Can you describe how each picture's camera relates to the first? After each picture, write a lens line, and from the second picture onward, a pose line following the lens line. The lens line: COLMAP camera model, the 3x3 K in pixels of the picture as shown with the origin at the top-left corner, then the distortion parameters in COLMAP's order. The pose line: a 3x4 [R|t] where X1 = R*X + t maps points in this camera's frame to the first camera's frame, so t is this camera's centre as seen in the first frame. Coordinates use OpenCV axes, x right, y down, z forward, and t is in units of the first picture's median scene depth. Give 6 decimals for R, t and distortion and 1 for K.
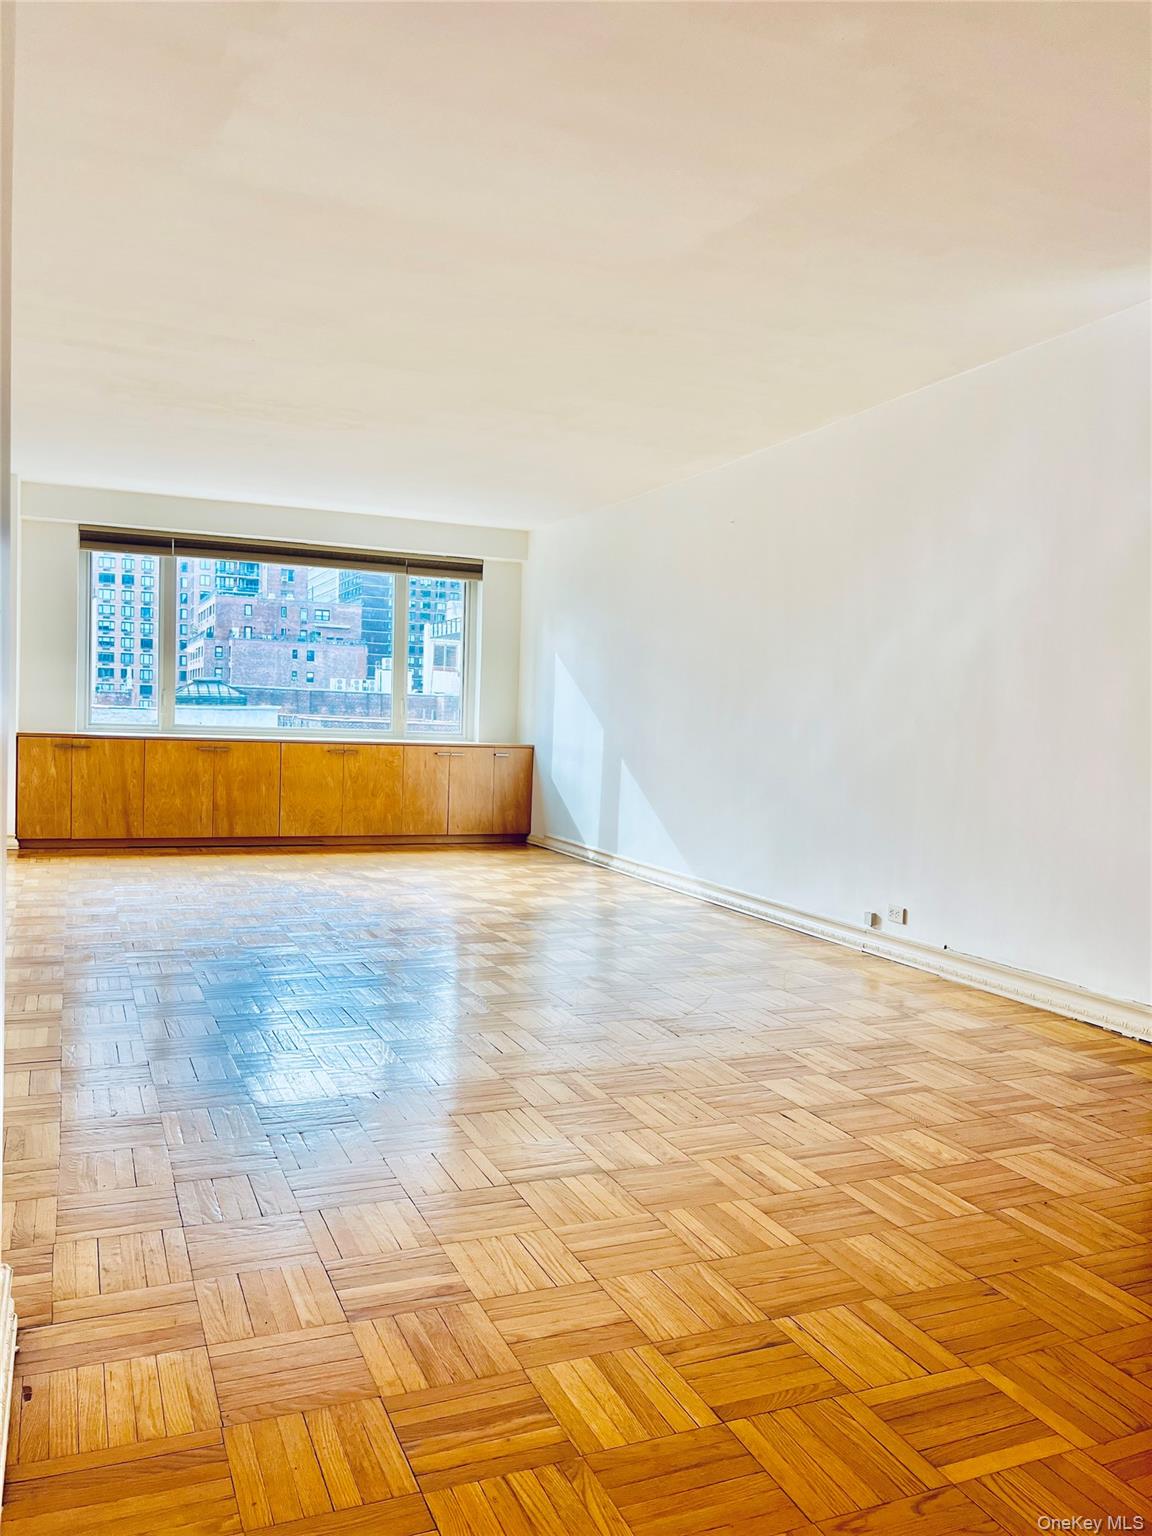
lens RADIAL K [[1153.0, 0, 576.0], [0, 1153.0, 768.0], [0, 0, 1]] dist [0.012606, -0.010240]
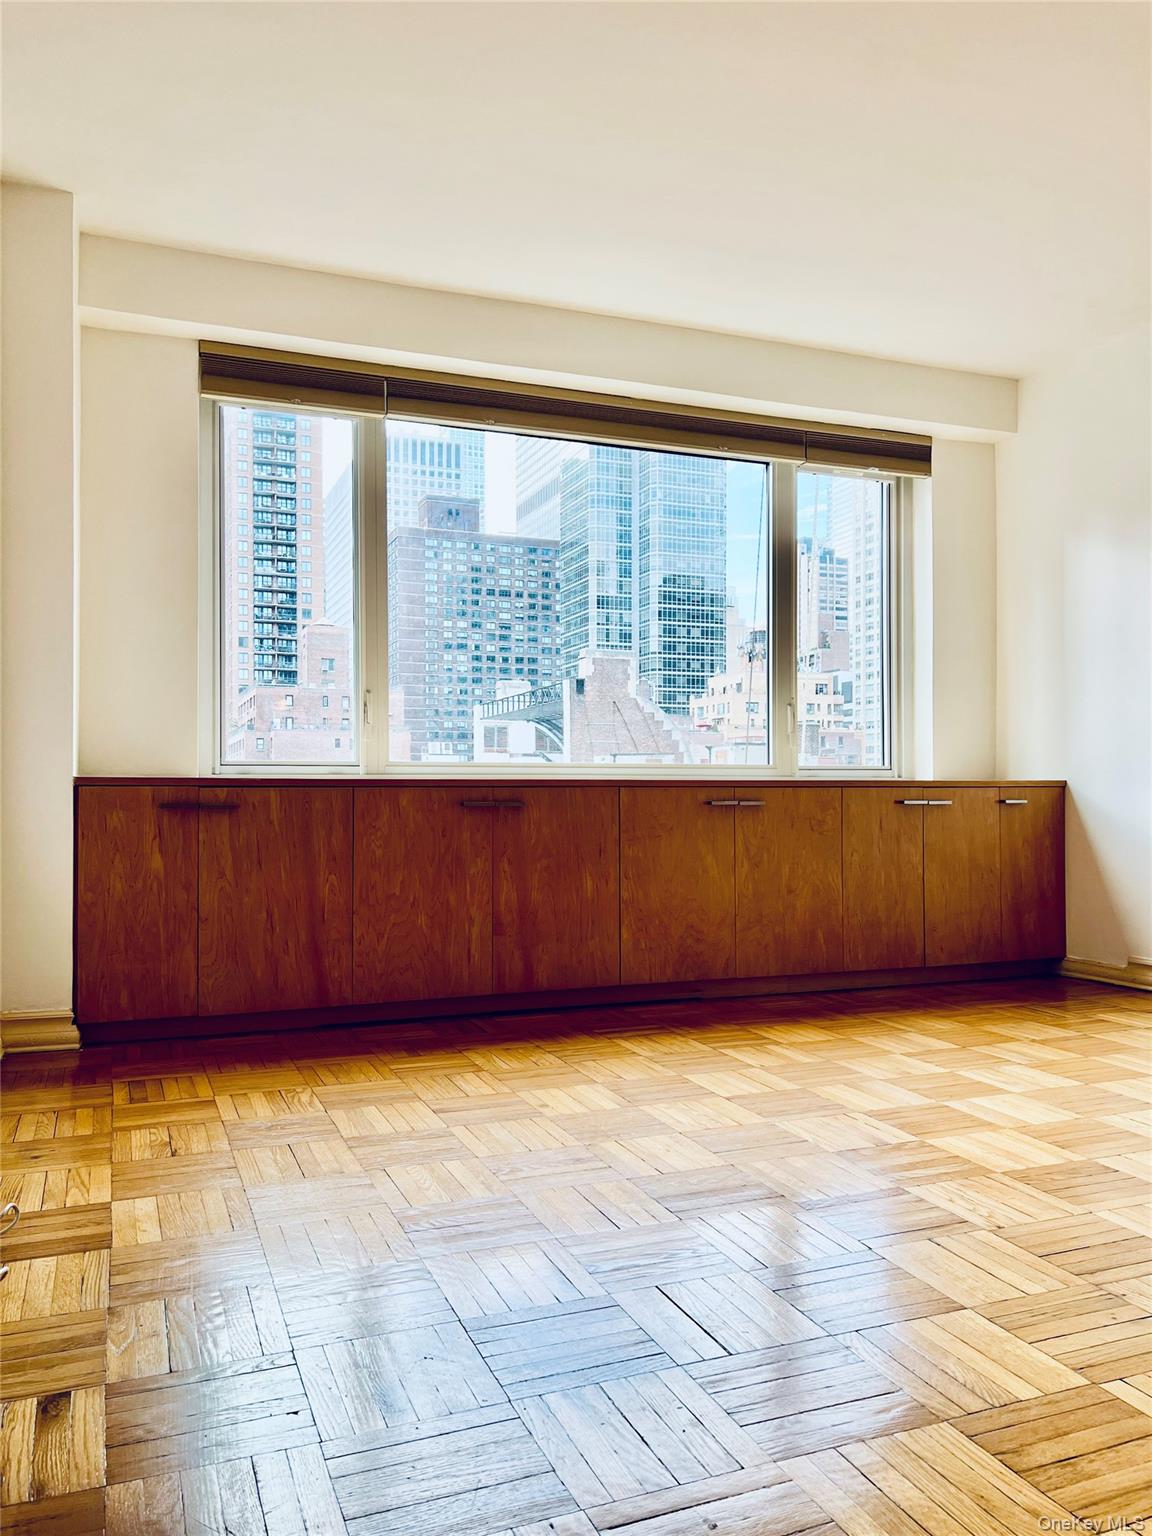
lens RADIAL K [[1150.2, 0, 570.2], [0, 1150.2, 774.7], [0, 0, 1]] dist [0.107978, -0.157386]
pose [[0.998698, -0.038271, -0.033718, -0.045560], [0.035984, 0.997169, -0.066017, 0.000617], [0.036149, 0.064717, 0.997249, 0.091647]]
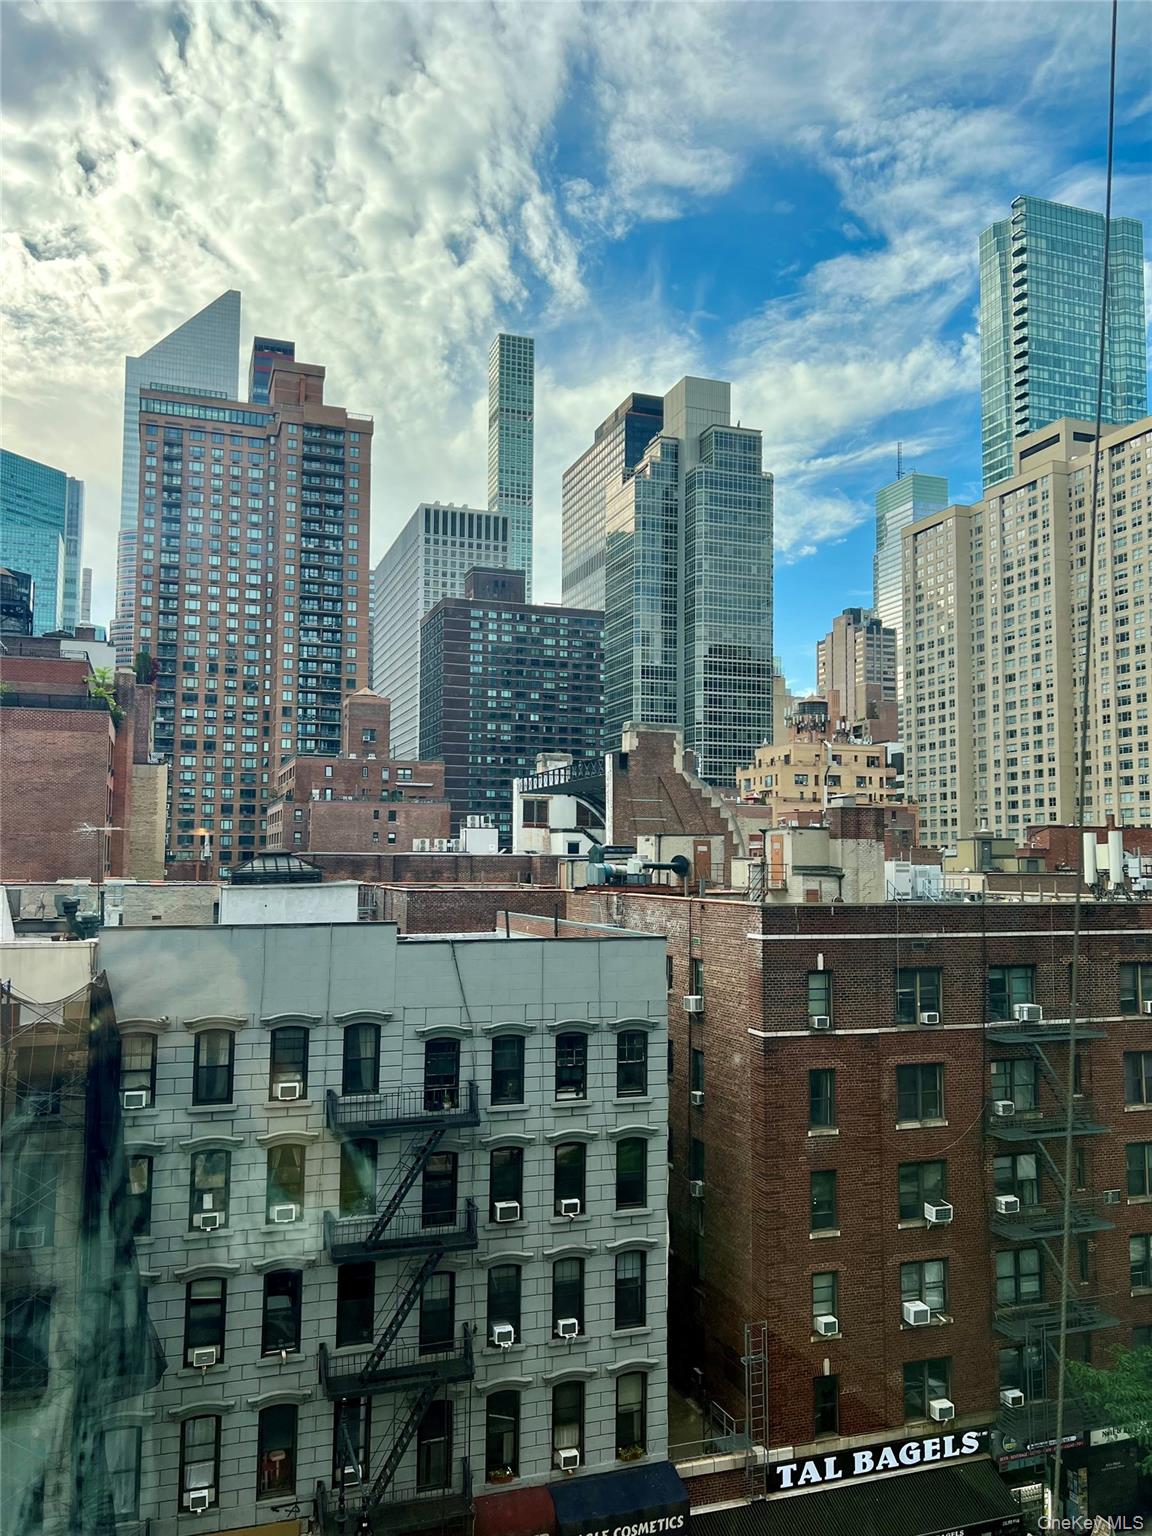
lens RADIAL K [[1150.2, 0, 570.2], [0, 1150.2, 774.7], [0, 0, 1]] dist [0.107978, -0.157386]
pose [[0.996979, -0.034222, -0.069731, -0.045732], [0.025223, 0.991701, -0.126069, -0.021288], [0.073467, 0.123929, 0.989568, 0.179435]]
